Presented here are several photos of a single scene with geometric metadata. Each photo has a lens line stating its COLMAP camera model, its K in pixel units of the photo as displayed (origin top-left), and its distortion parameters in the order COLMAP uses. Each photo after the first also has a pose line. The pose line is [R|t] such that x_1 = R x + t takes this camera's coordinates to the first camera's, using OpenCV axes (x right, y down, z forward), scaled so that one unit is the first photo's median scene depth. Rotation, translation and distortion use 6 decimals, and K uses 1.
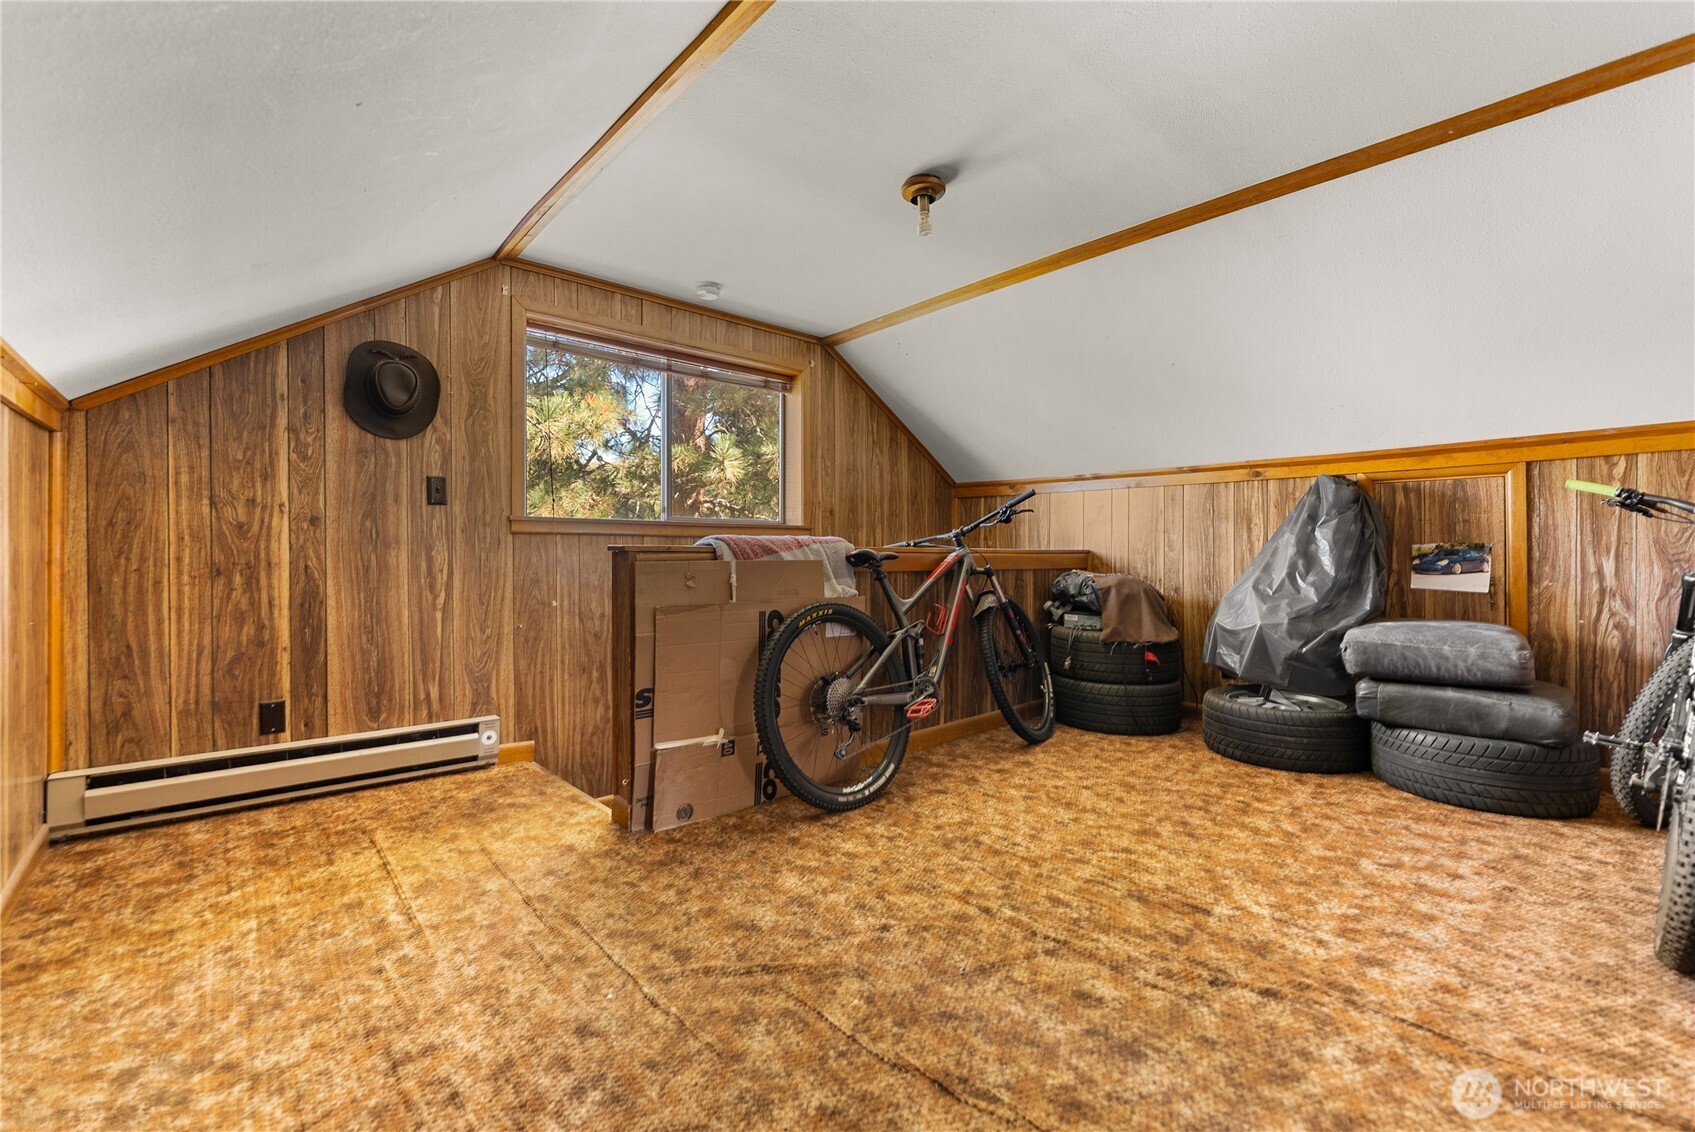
lens RADIAL K [[726.6, 0, 853.2], [0, 726.6, 554.5], [0, 0, 1]] dist [0.000662, -0.001466]
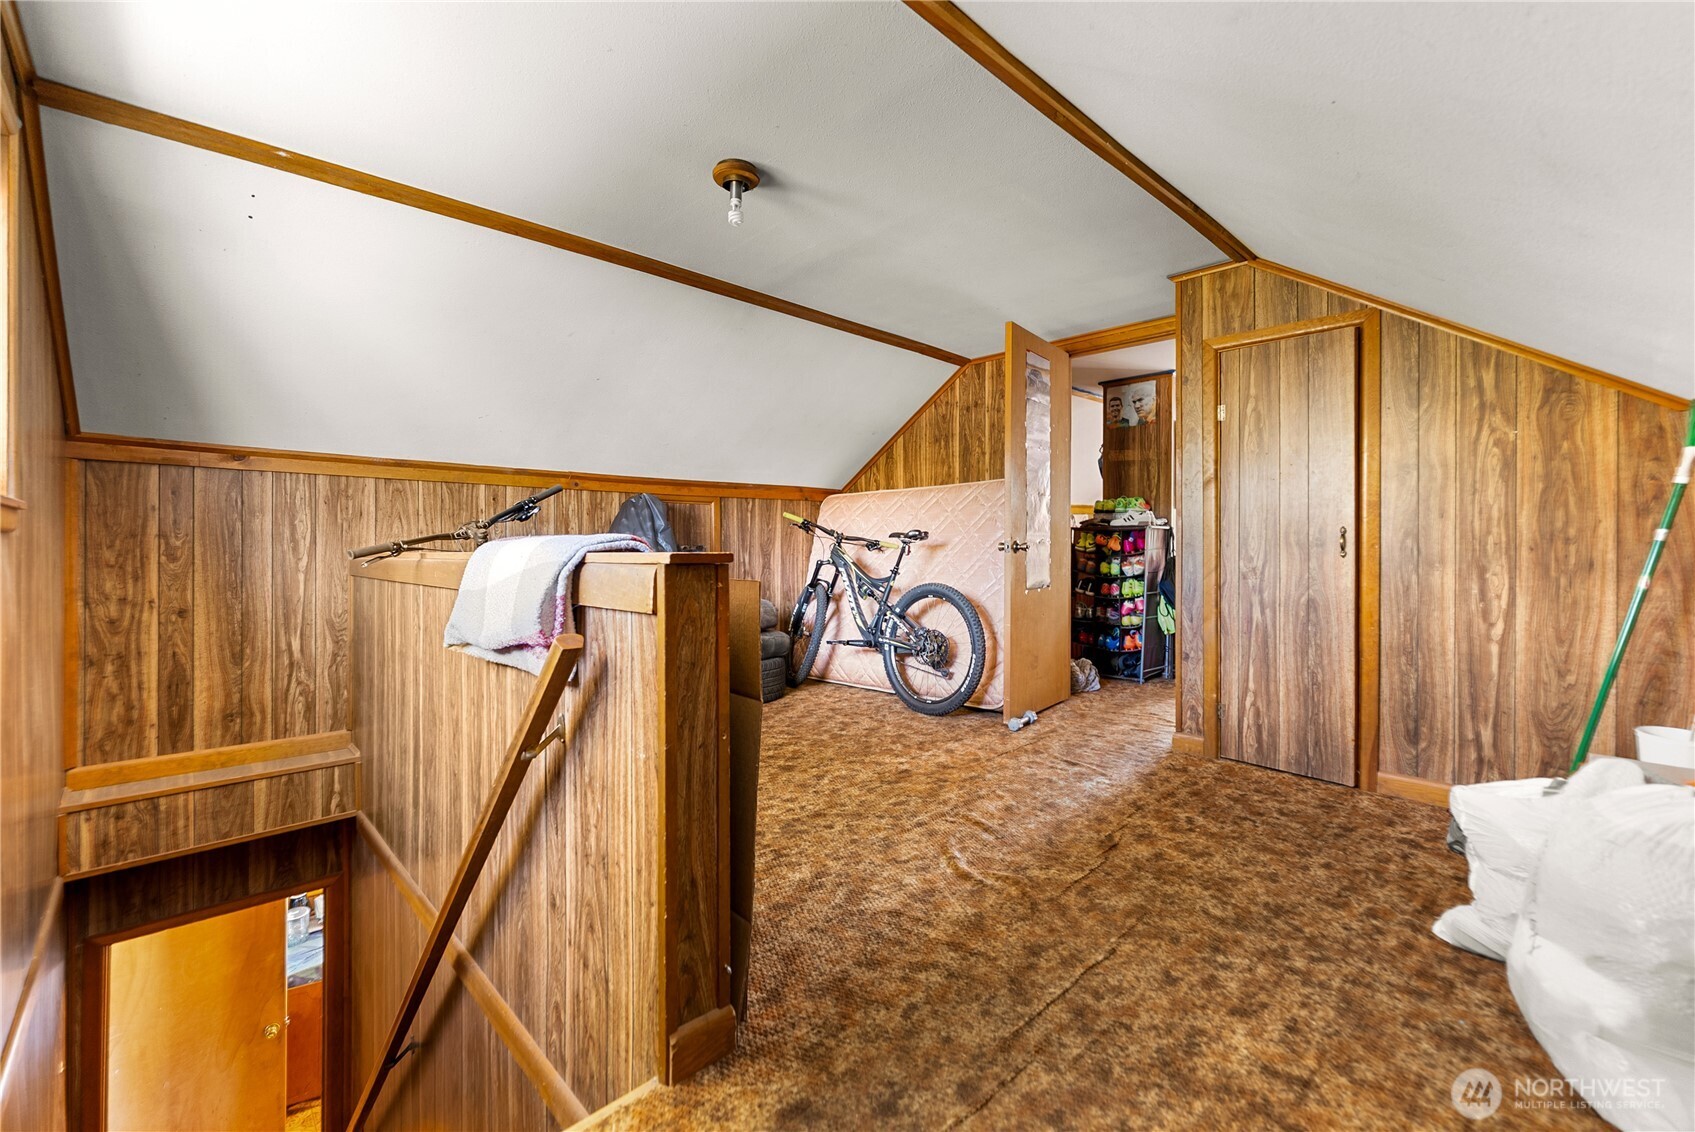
lens RADIAL K [[726.6, 0, 843.1], [0, 726.6, 550.1], [0, 0, 1]] dist [0.000662, -0.001466]
pose [[-0.052987, -0.008364, 0.998560, -1.115652], [0.008868, 0.999922, 0.008846, -0.025746], [-0.998556, 0.009324, -0.052909, 1.183645]]
